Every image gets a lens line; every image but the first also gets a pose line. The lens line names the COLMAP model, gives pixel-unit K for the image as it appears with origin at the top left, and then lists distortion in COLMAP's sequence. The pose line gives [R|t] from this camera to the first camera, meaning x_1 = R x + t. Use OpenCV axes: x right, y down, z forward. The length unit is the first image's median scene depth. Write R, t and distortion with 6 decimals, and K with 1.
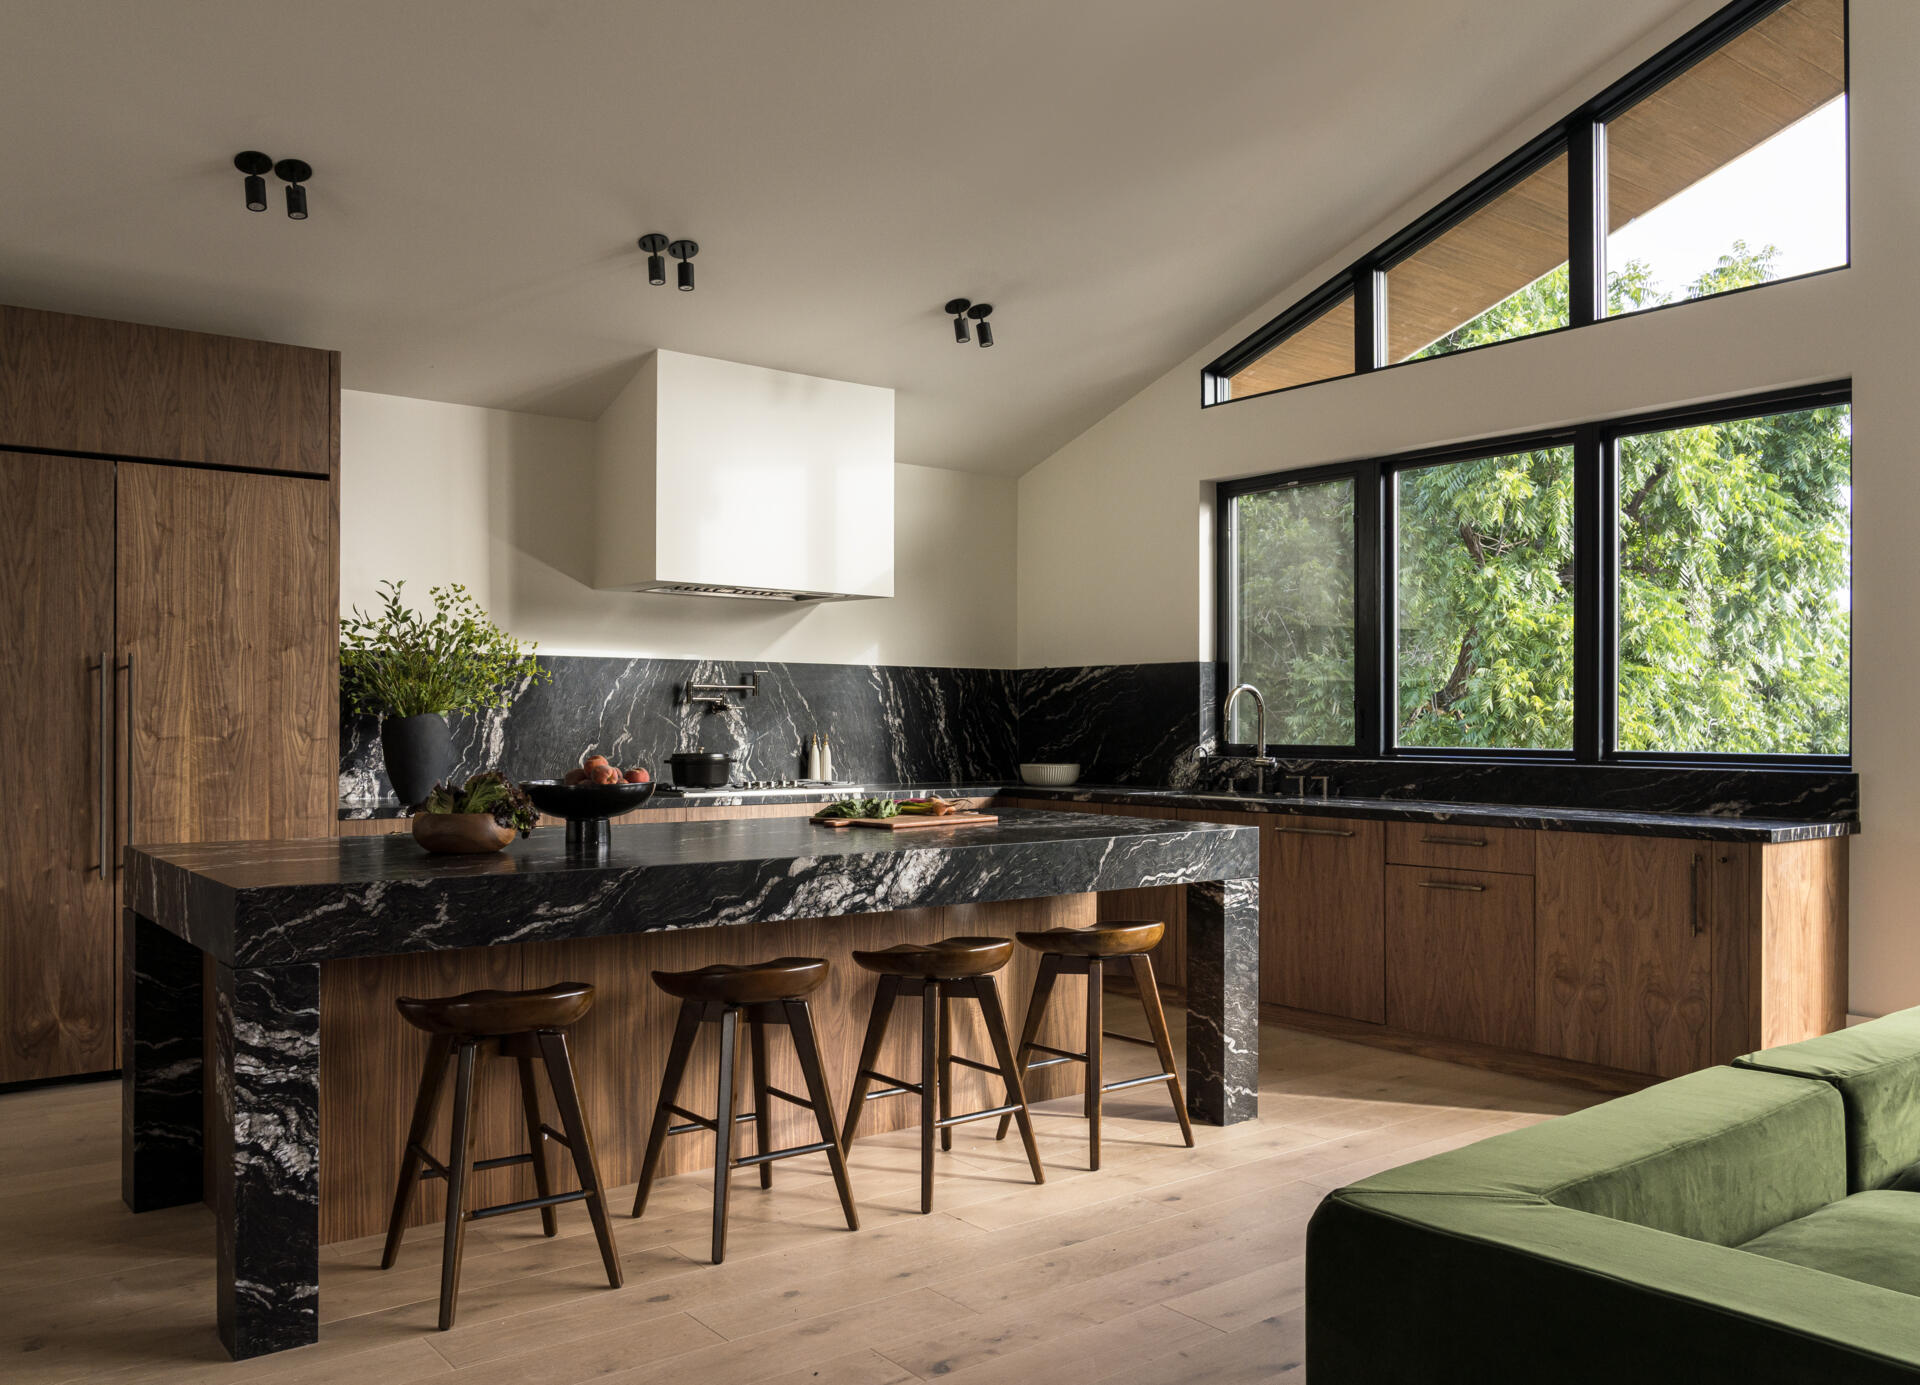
lens RADIAL K [[1509.1, 0, 955.3], [0, 1509.1, 710.4], [0, 0, 1]] dist [-0.020712, -0.000897]
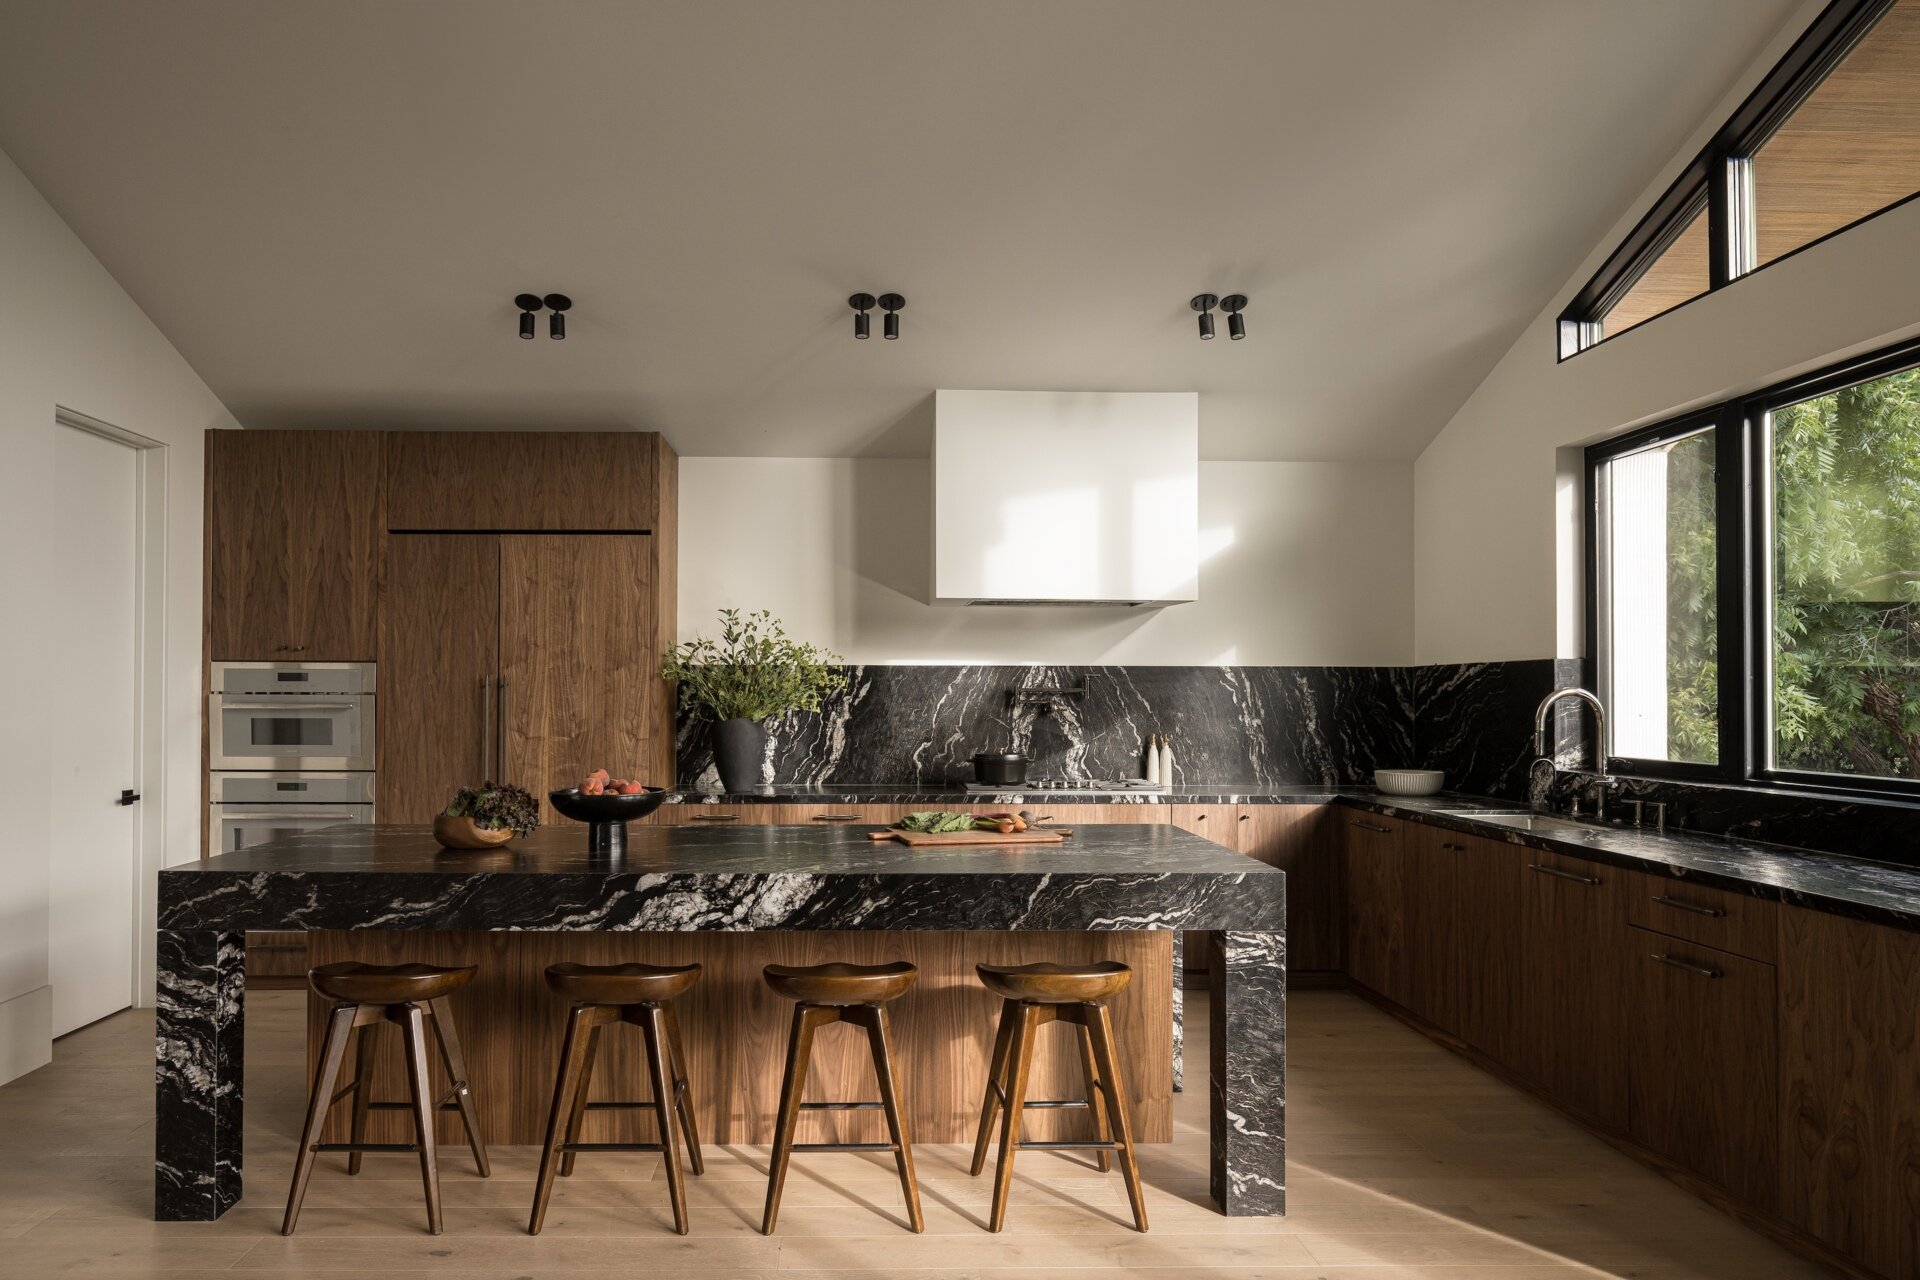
lens RADIAL K [[1310.9, 0, 874.1], [0, 1310.9, 666.7], [0, 0, 1]] dist [-0.010772, 0.000878]
pose [[0.799919, -0.012785, -0.599972, 0.429577], [0.004062, 0.999865, -0.015890, -0.025683], [0.600094, 0.010274, 0.799863, 0.251502]]
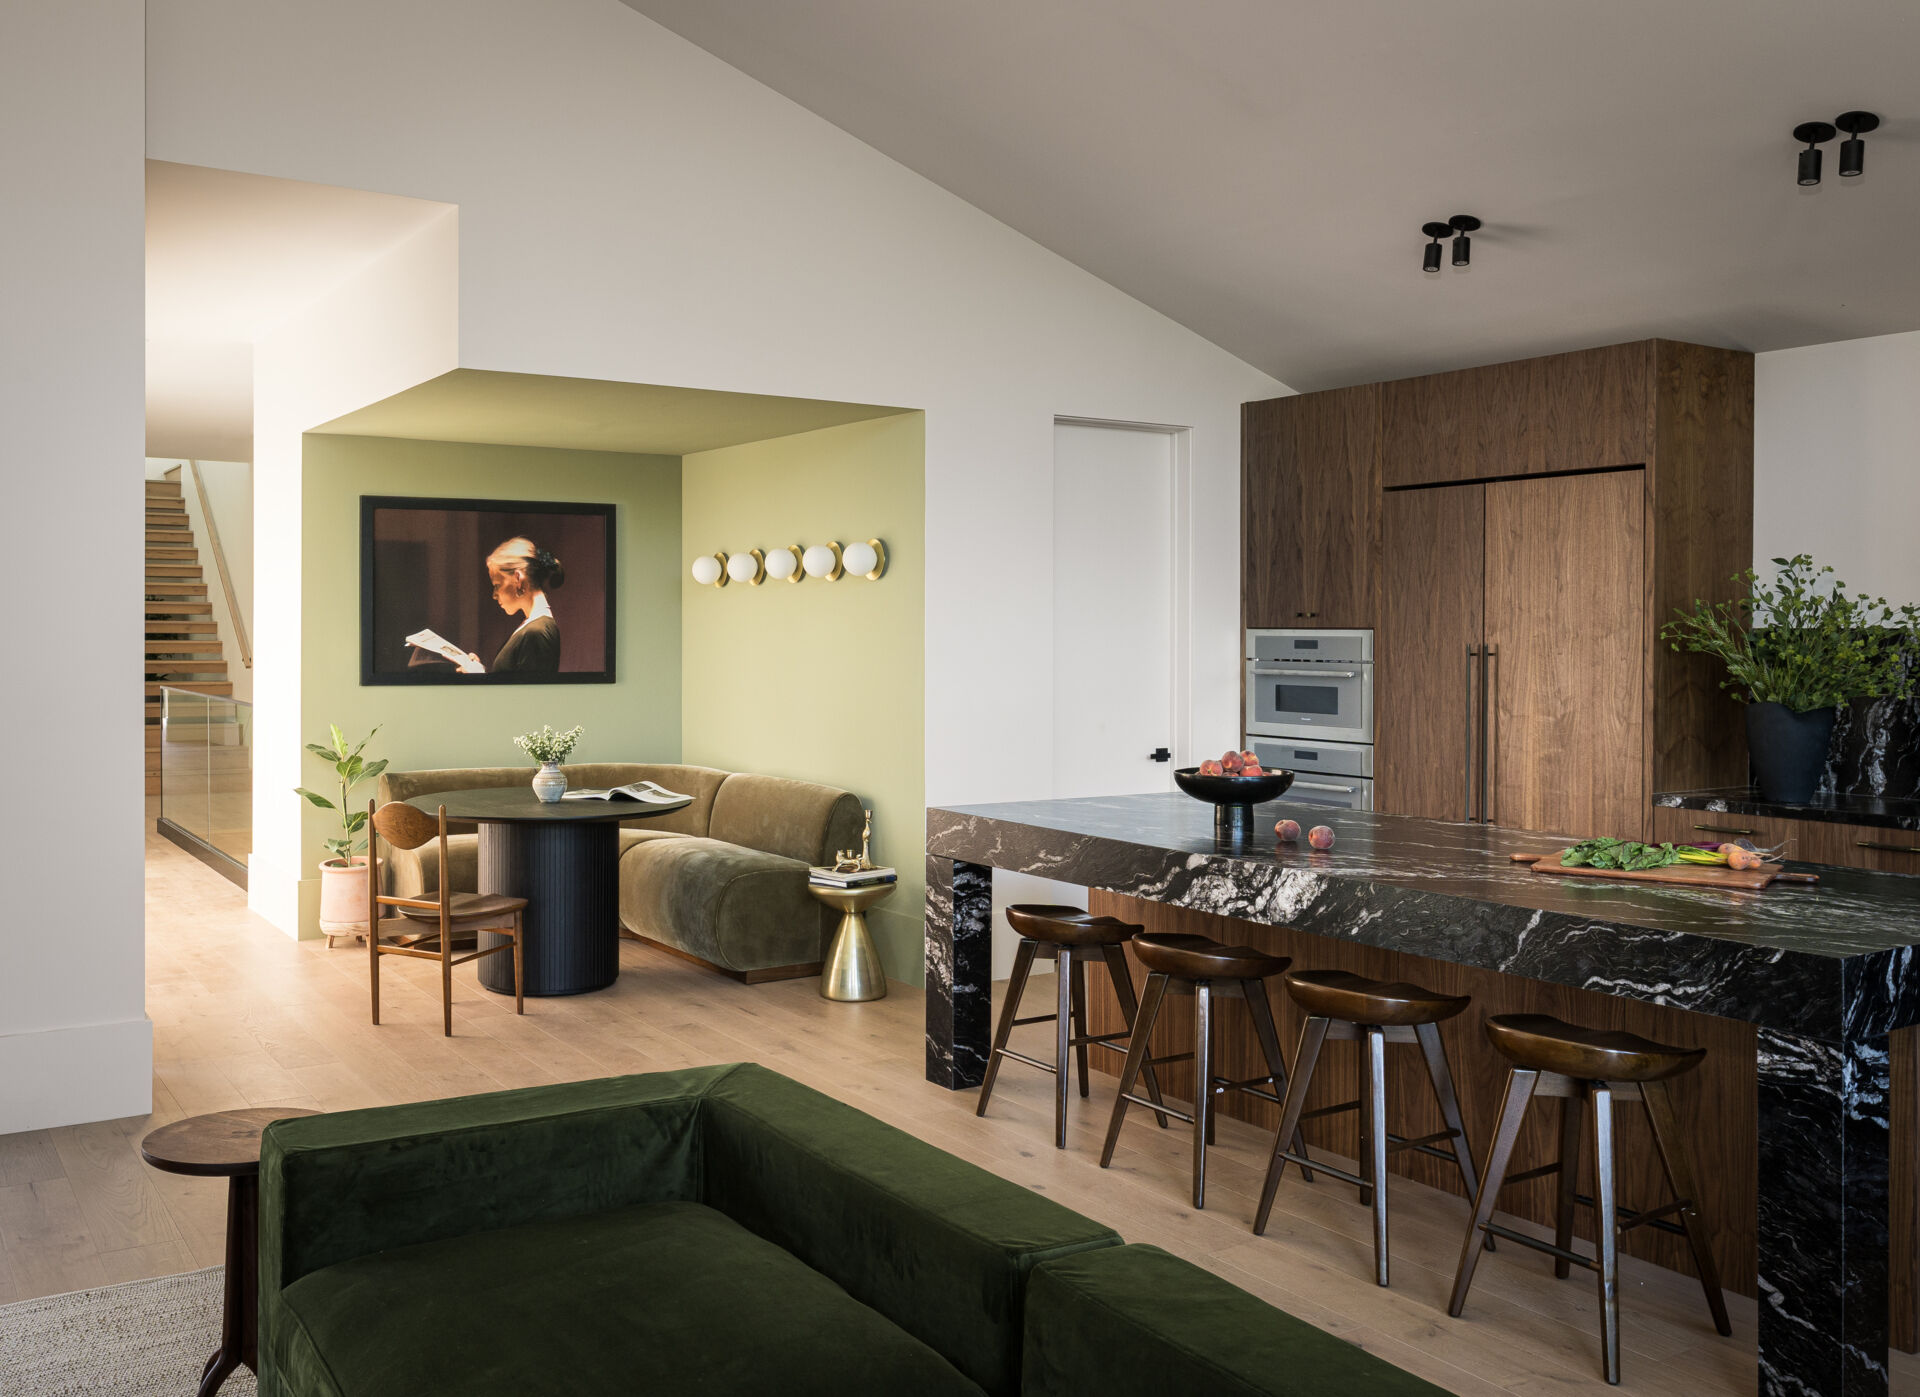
lens RADIAL K [[1668.6, 0, 833.1], [0, 1668.6, 628.1], [0, 0, 1]] dist [0.002623, -0.002183]
pose [[-0.119281, -0.004545, -0.992850, 0.833120], [0.003709, 0.999981, -0.005024, -0.045881], [0.992854, -0.004281, -0.119262, 0.642518]]
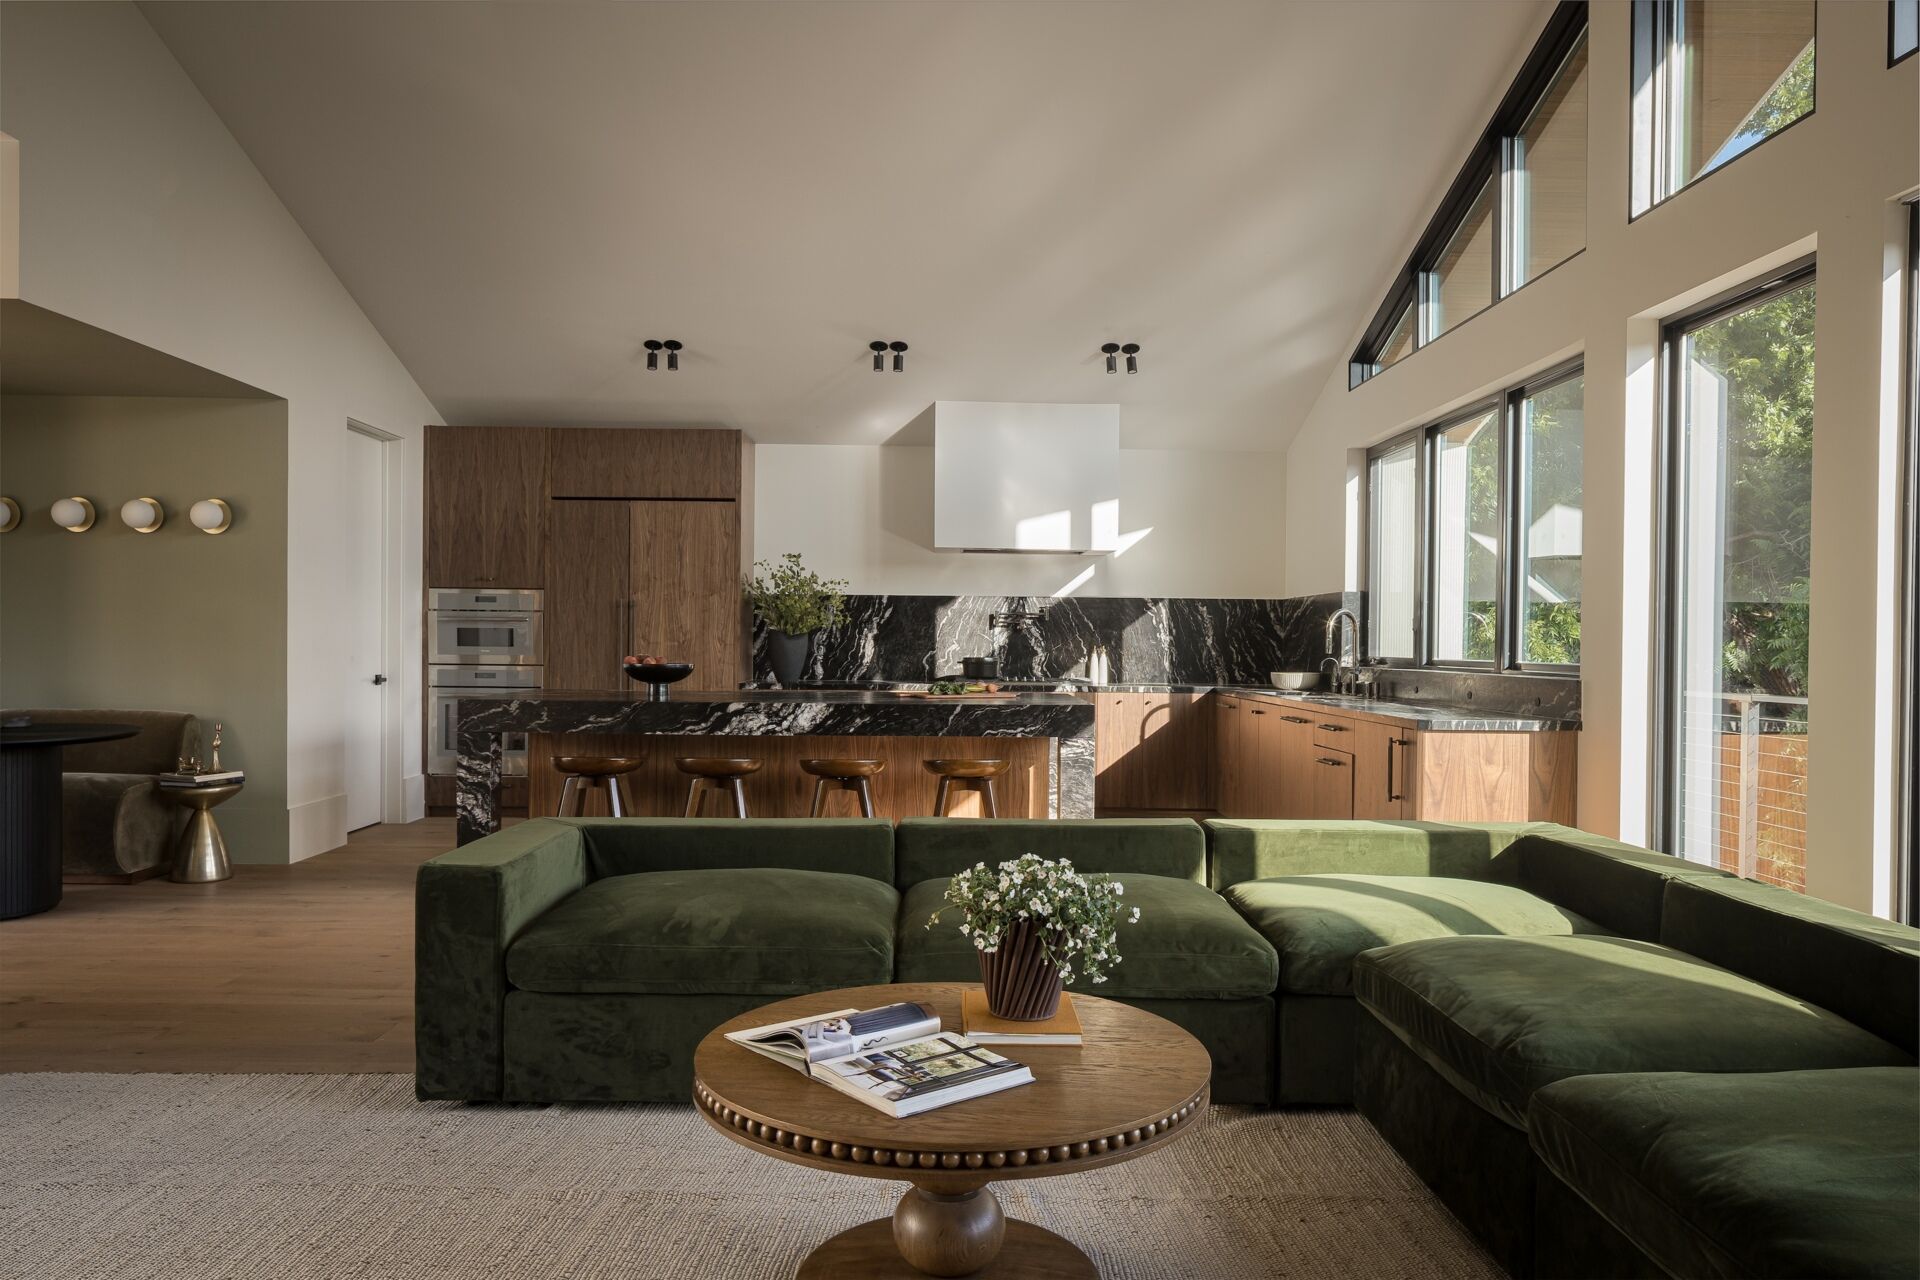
lens RADIAL K [[1317.5, 0, 960.0], [0, 1317.5, 640.0], [0, 0, 1]] dist [-0.008482, -0.002216]
pose [[0.801130, 0.004544, -0.598473, 0.818793], [-0.002963, 0.999989, 0.003626, 0.007840], [0.598483, -0.001132, 0.801135, -0.120820]]
